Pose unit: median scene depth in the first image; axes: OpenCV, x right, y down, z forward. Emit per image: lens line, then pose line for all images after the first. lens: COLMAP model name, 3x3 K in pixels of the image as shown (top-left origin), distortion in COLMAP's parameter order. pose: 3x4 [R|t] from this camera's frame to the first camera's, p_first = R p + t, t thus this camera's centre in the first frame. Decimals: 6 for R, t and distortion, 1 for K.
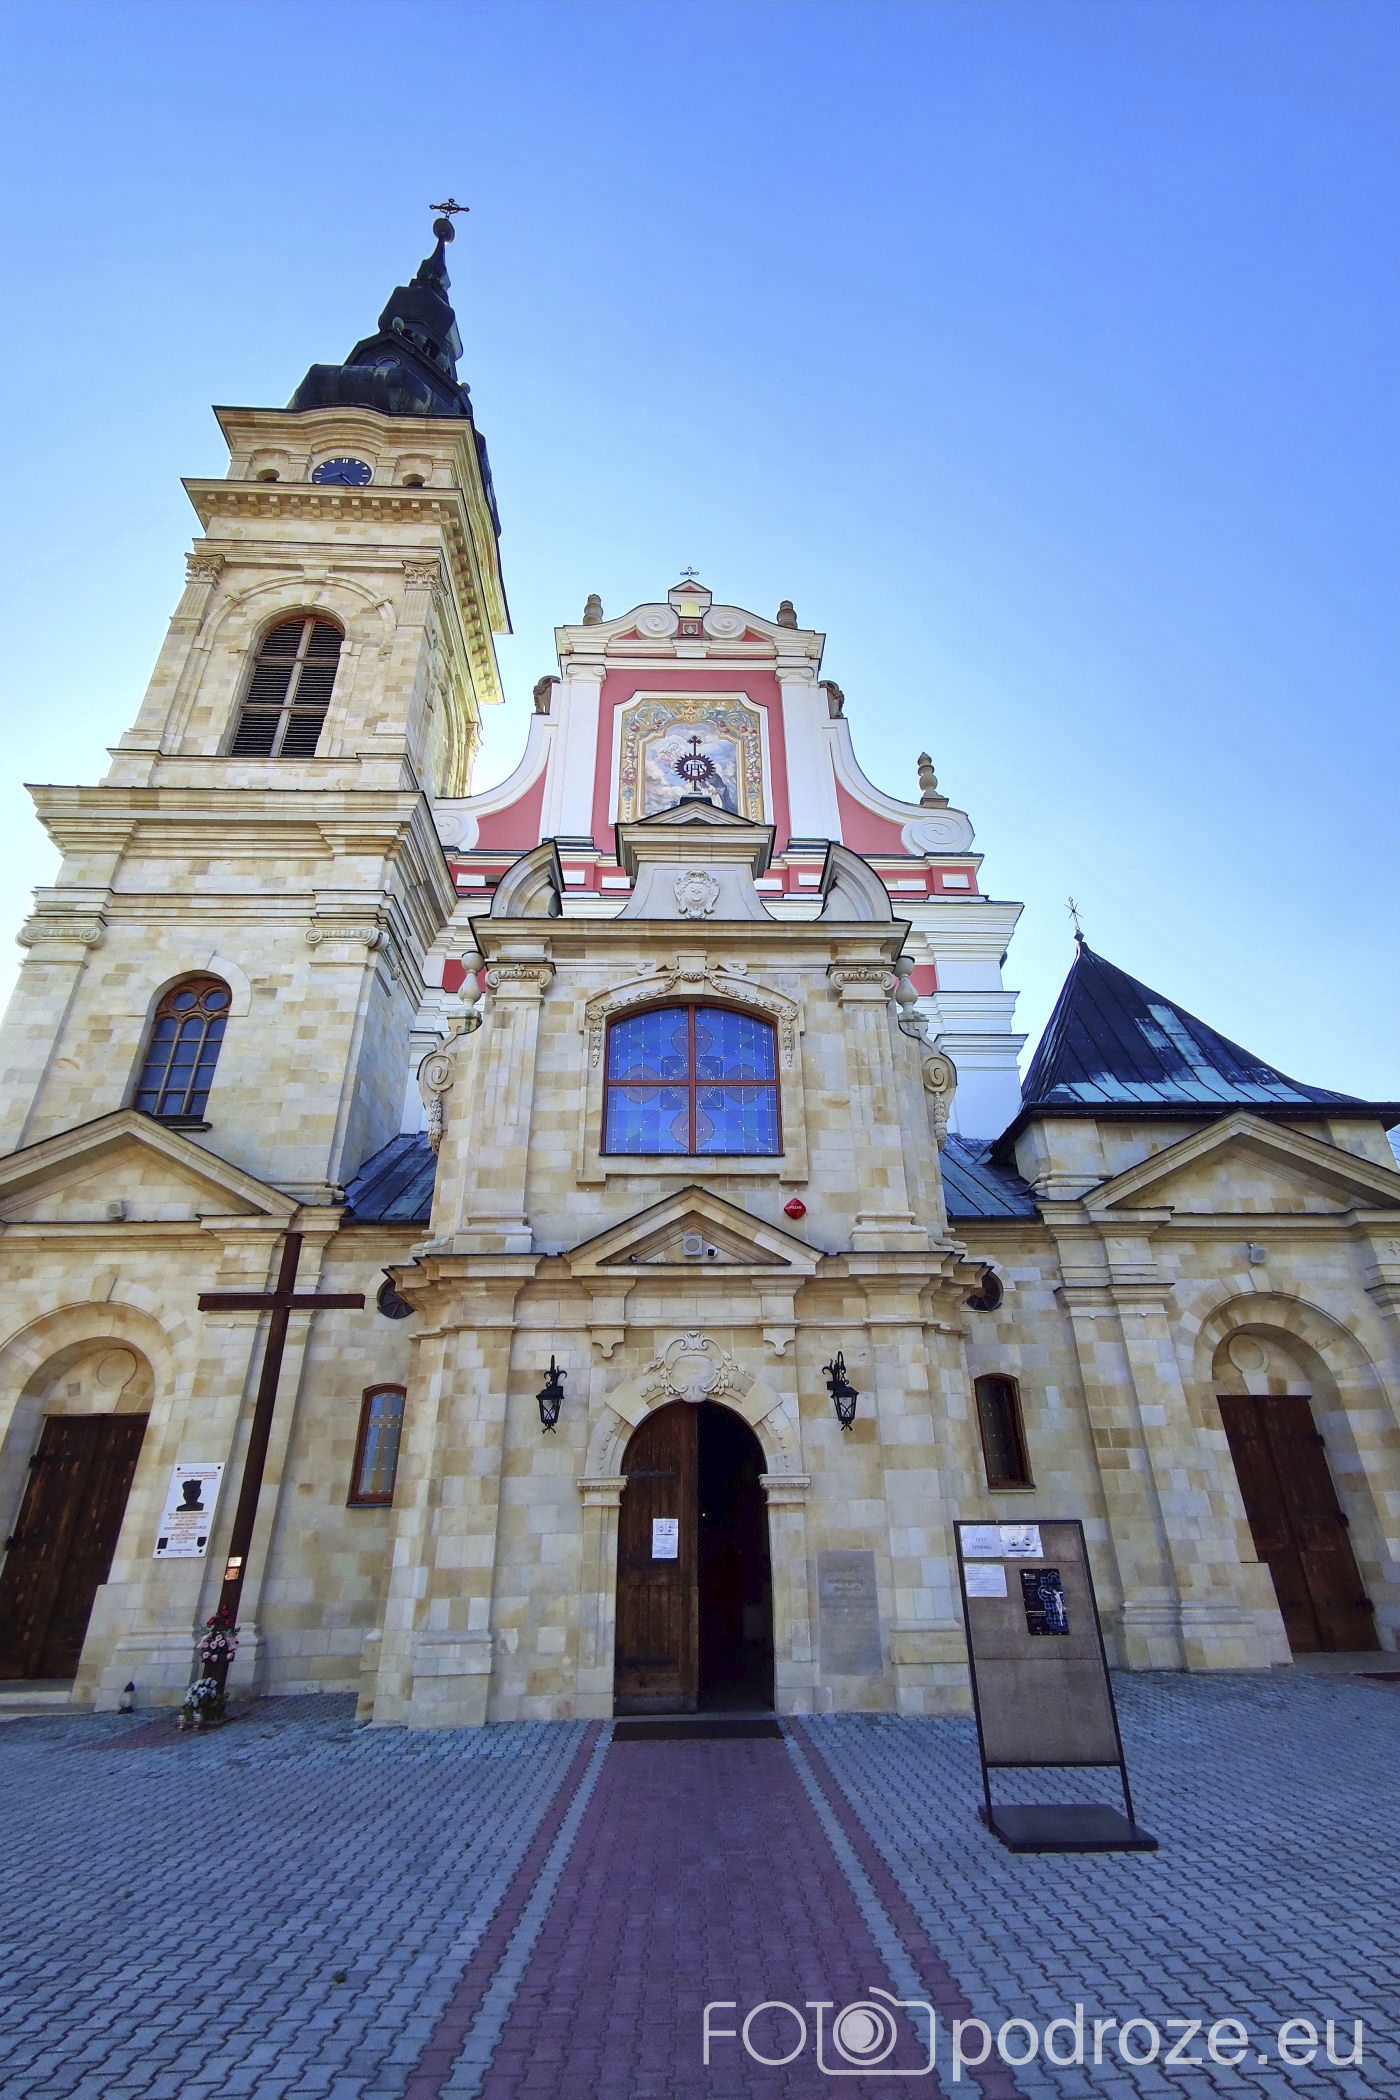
lens RADIAL K [[955.5, 0, 704.0], [0, 955.5, 1055.1], [0, 0, 1]] dist [-0.008642, 0.018903]
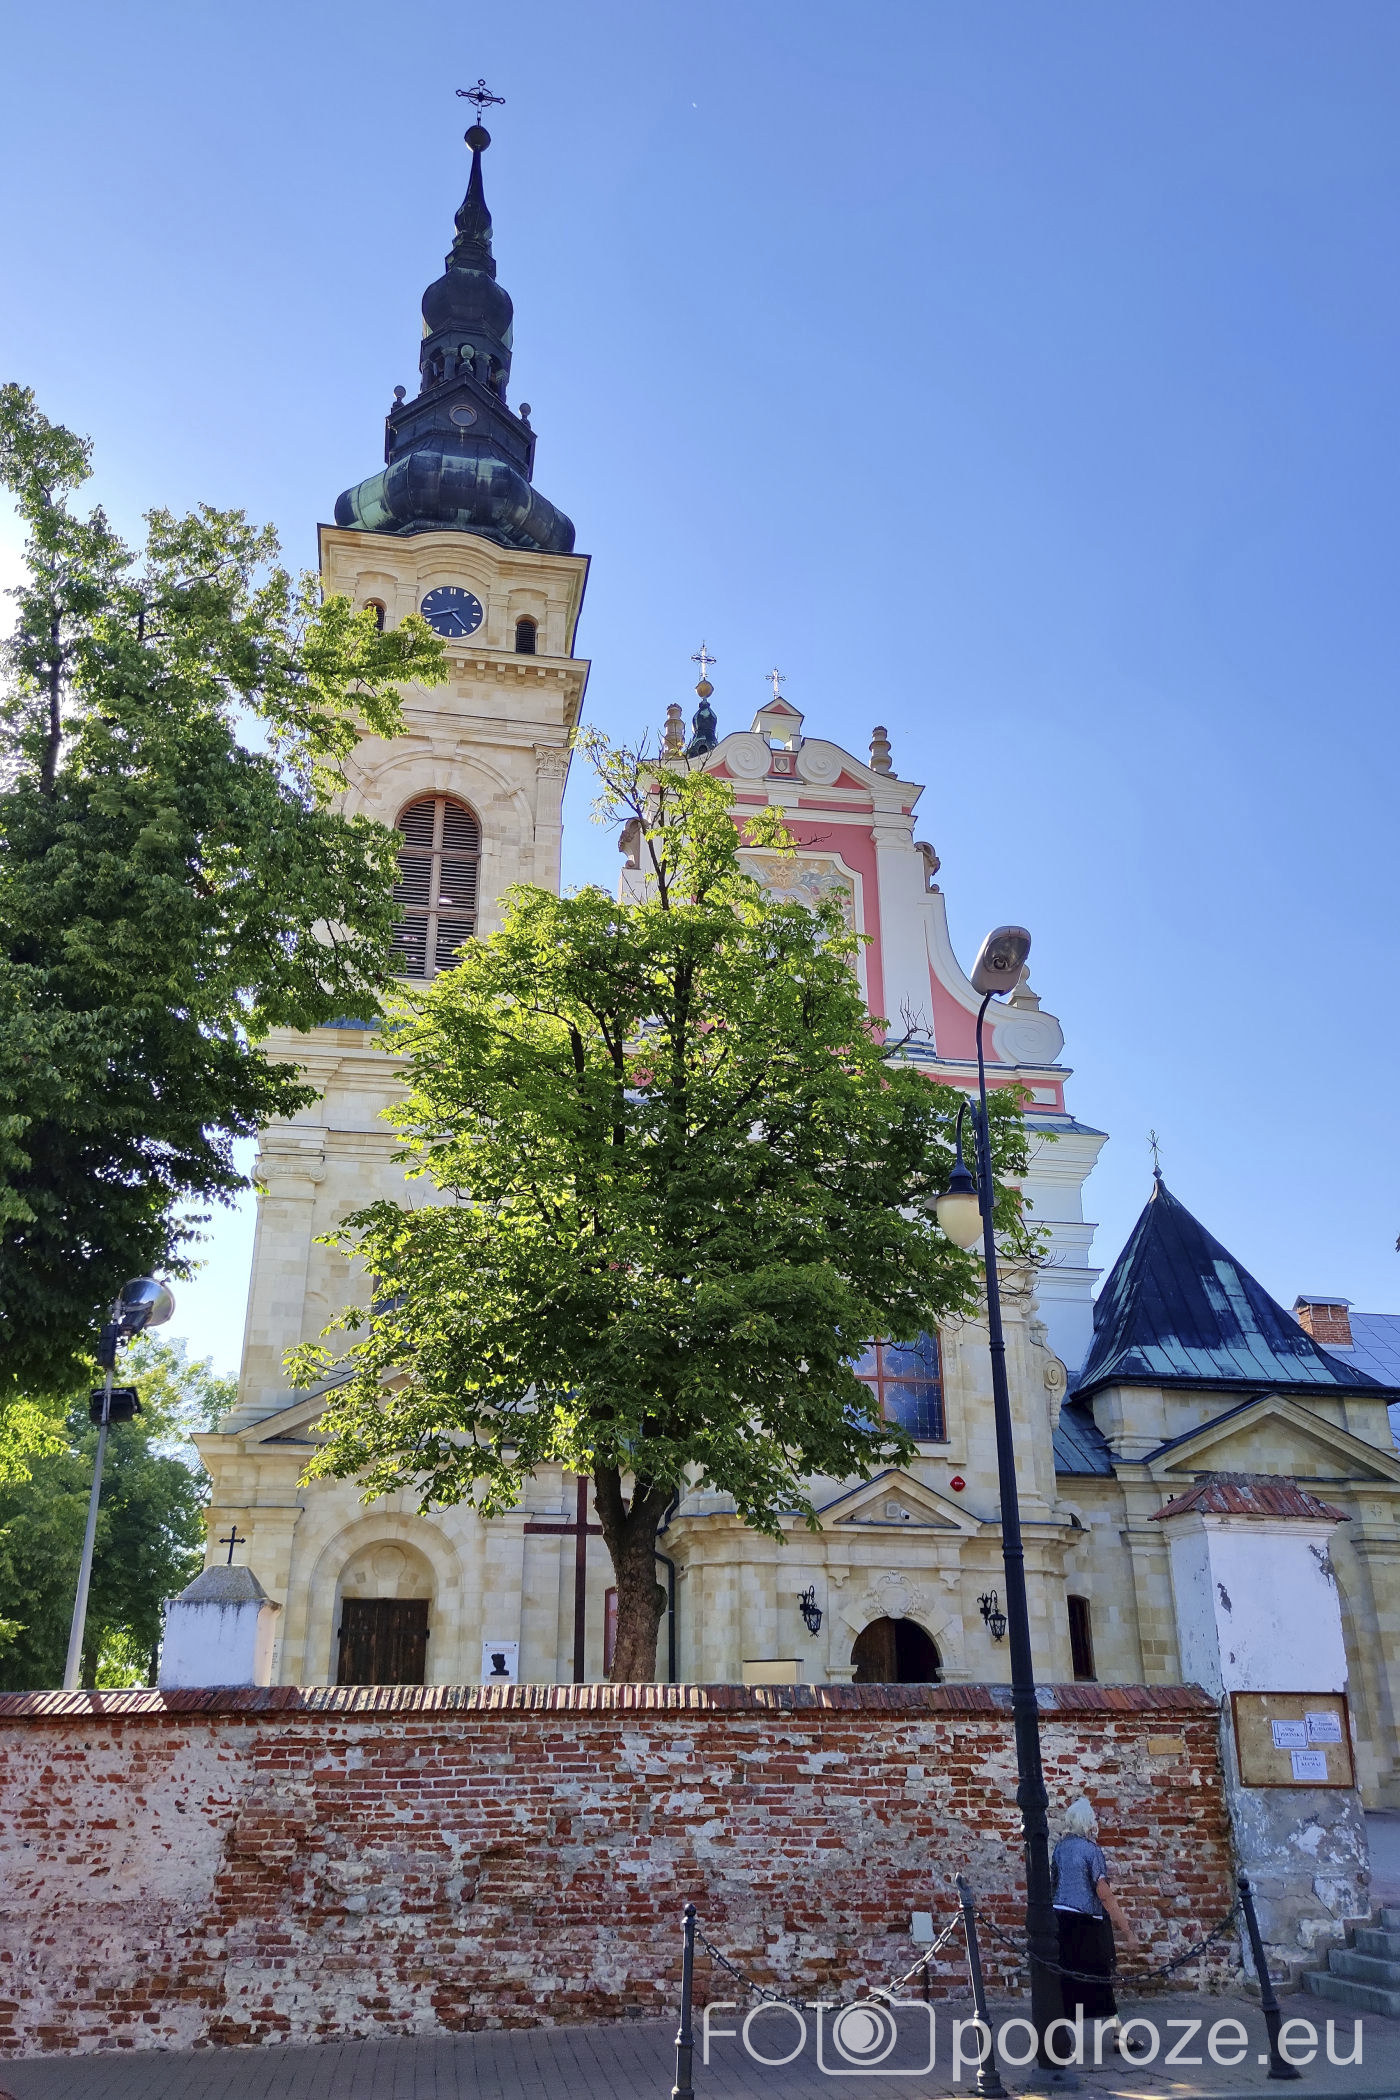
lens RADIAL K [[1654.7, 0, 626.4], [0, 1654.7, 1045.5], [0, 0, 1]] dist [0.073469, -0.123679]
pose [[0.992384, 0.070561, 0.100966, -0.563728], [-0.077958, 0.994404, 0.071291, -0.511215], [-0.095371, -0.078619, 0.992332, -1.111518]]
